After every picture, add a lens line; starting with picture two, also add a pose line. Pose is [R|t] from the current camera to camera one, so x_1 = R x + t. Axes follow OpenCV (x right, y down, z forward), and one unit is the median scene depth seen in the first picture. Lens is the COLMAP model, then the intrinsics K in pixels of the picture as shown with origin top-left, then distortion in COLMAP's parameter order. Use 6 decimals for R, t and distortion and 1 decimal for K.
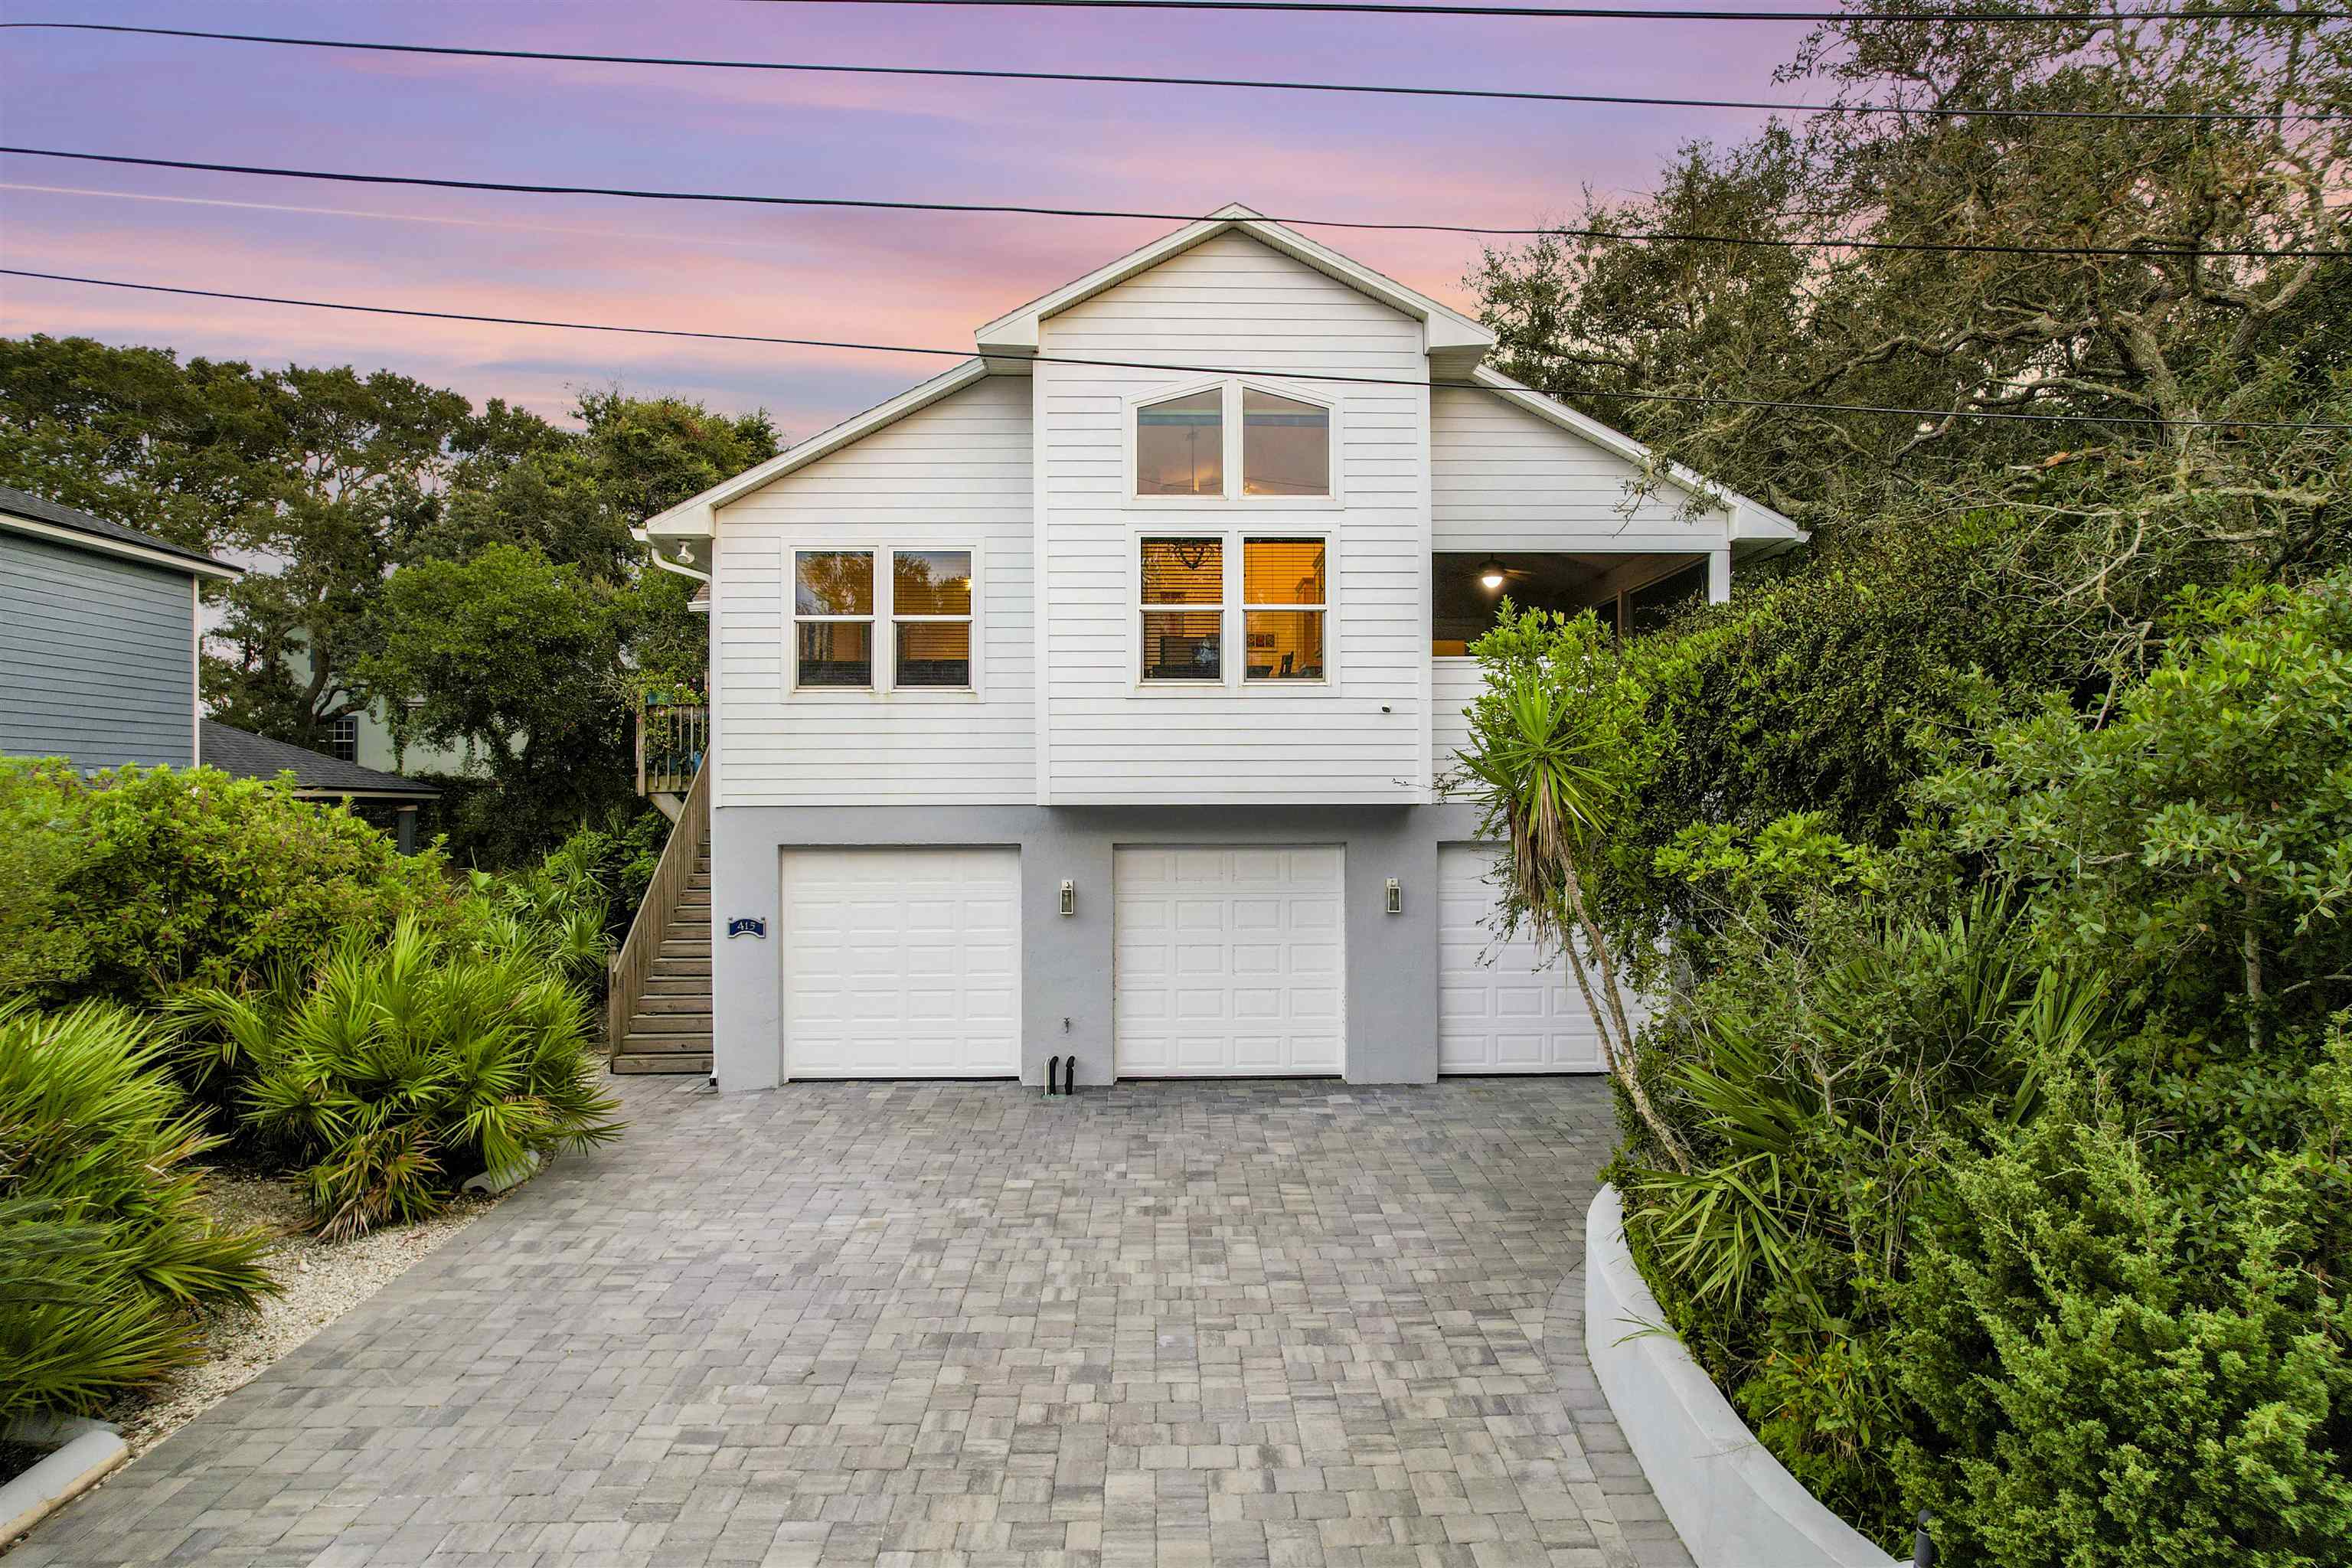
lens RADIAL K [[1488.9, 0, 1176.0], [0, 1488.9, 784.0], [0, 0, 1]] dist [-0.041643, -0.000069]
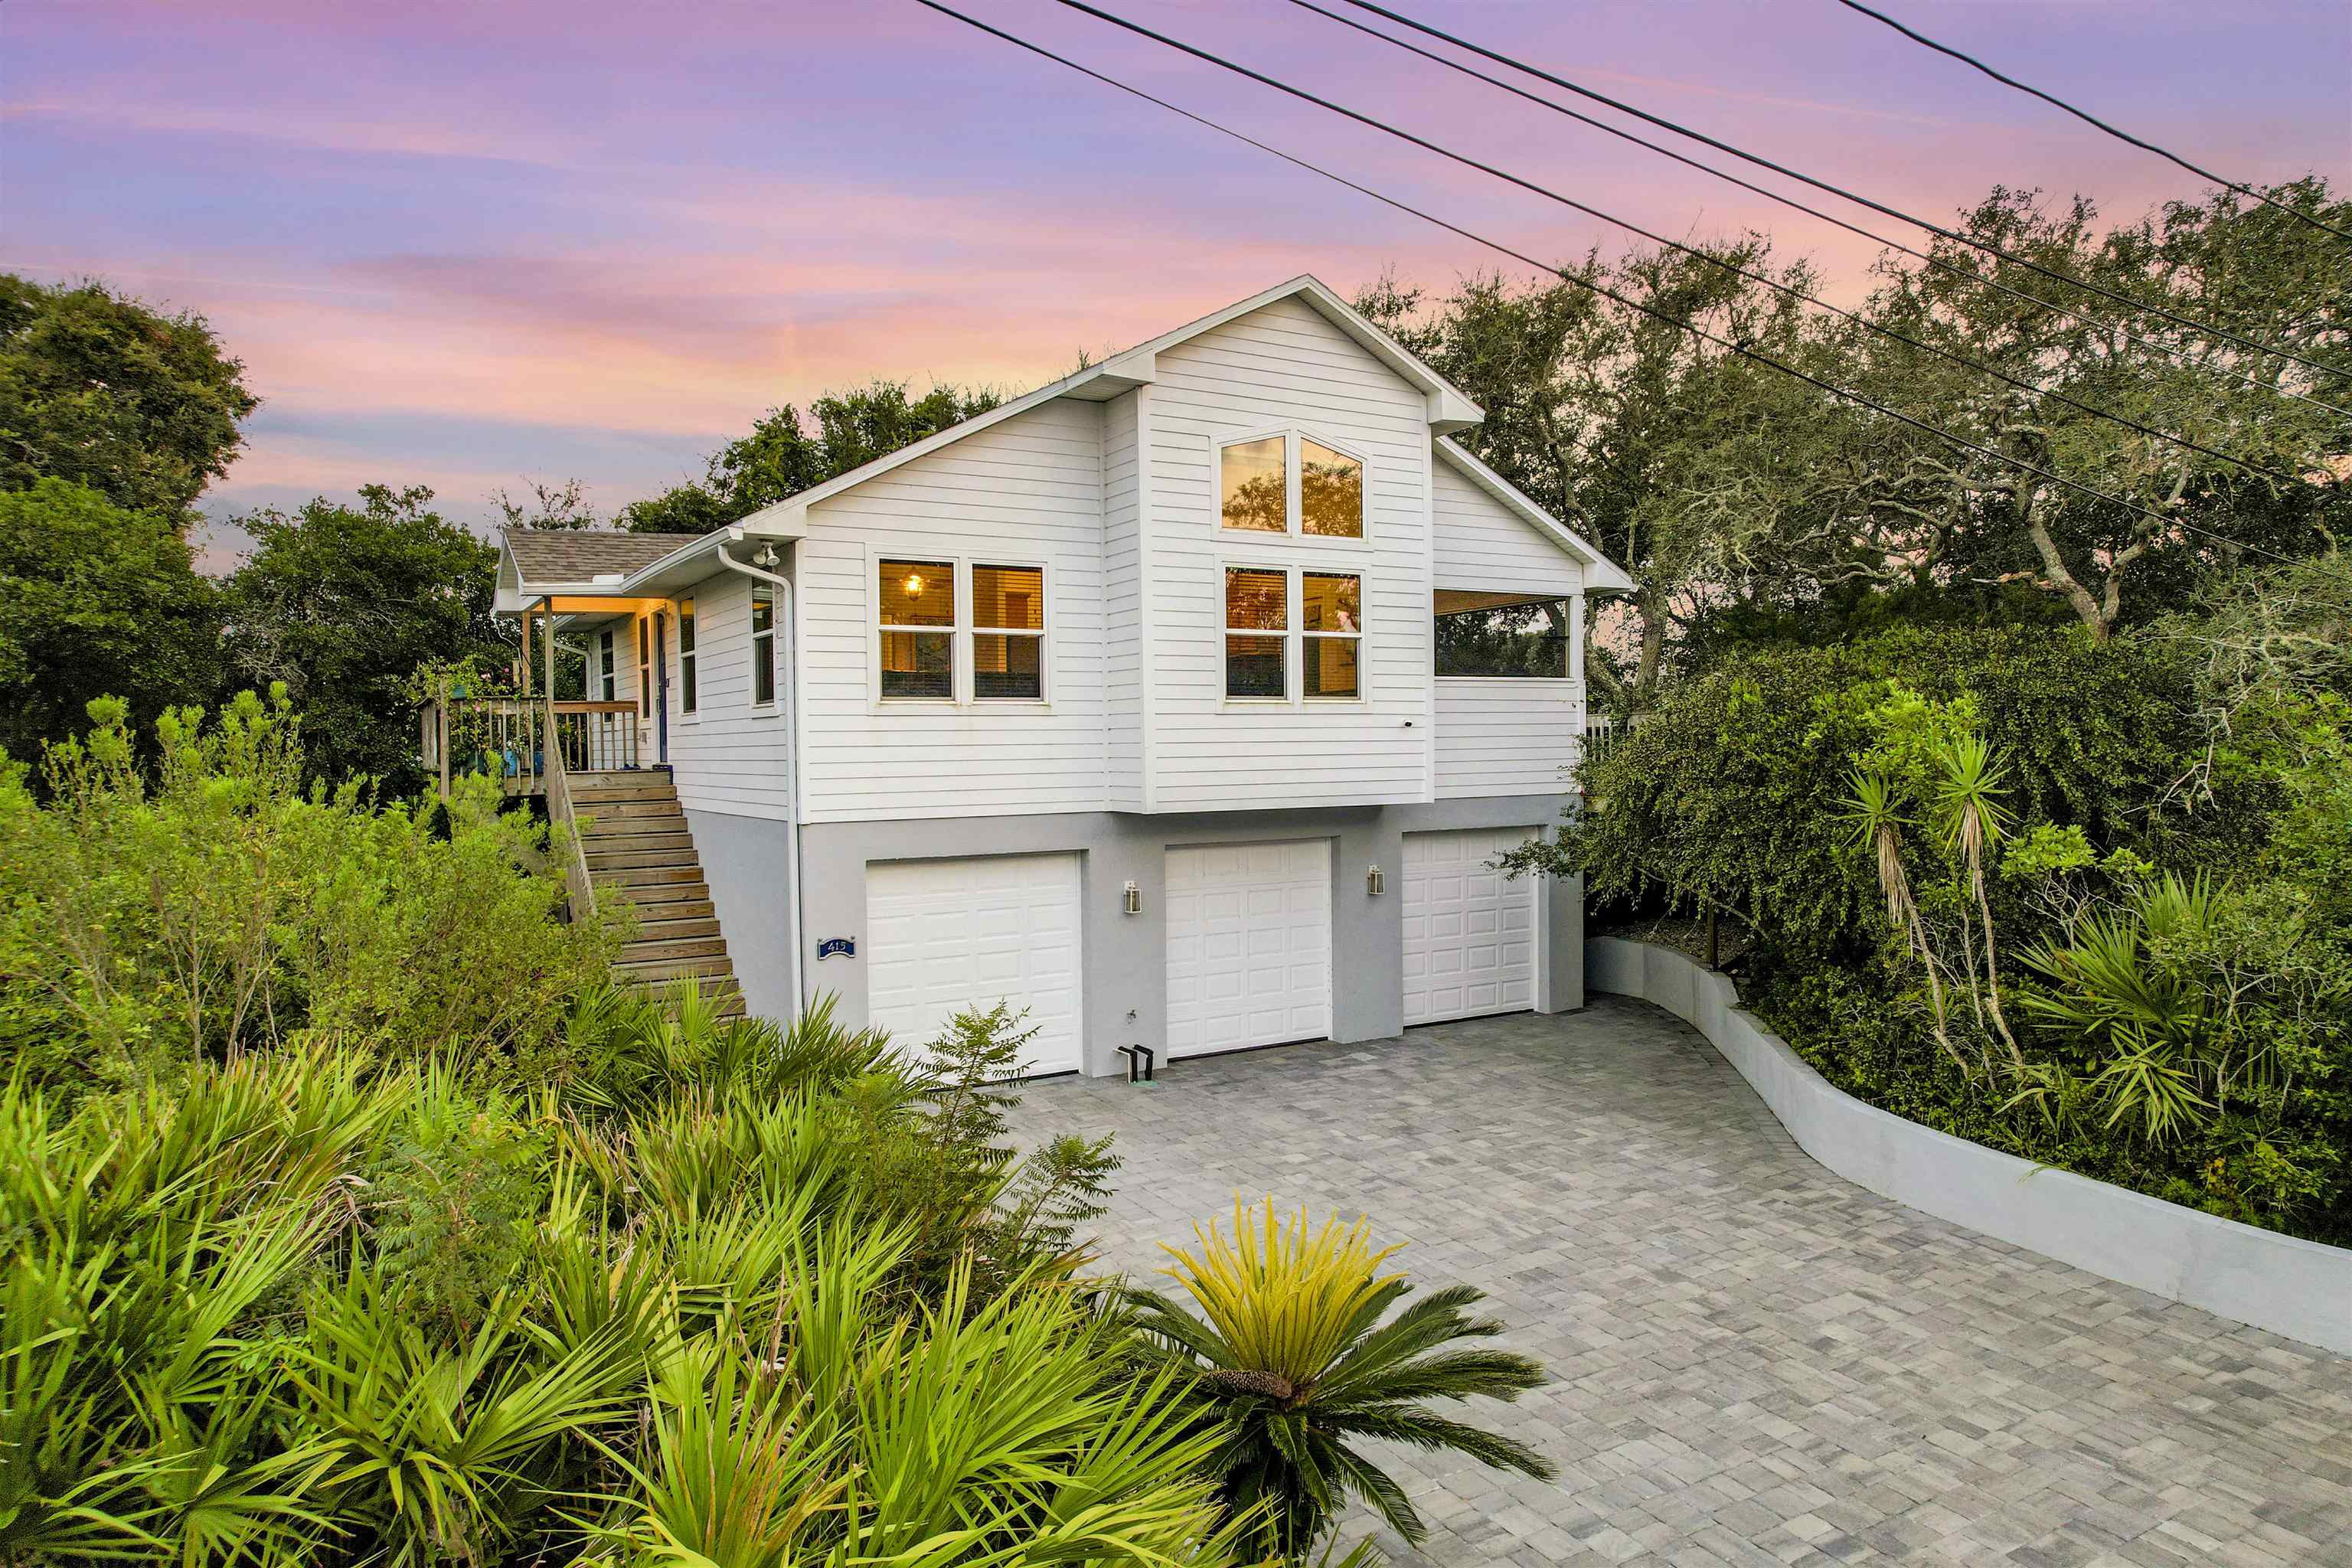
lens RADIAL K [[1488.9, 0, 1176.0], [0, 1488.9, 784.0], [0, 0, 1]] dist [-0.041643, -0.000069]
pose [[0.873824, -0.020416, 0.485813, -0.572440], [0.006407, 0.999515, 0.030481, -0.038262], [-0.486200, -0.023523, 0.873531, 0.054176]]
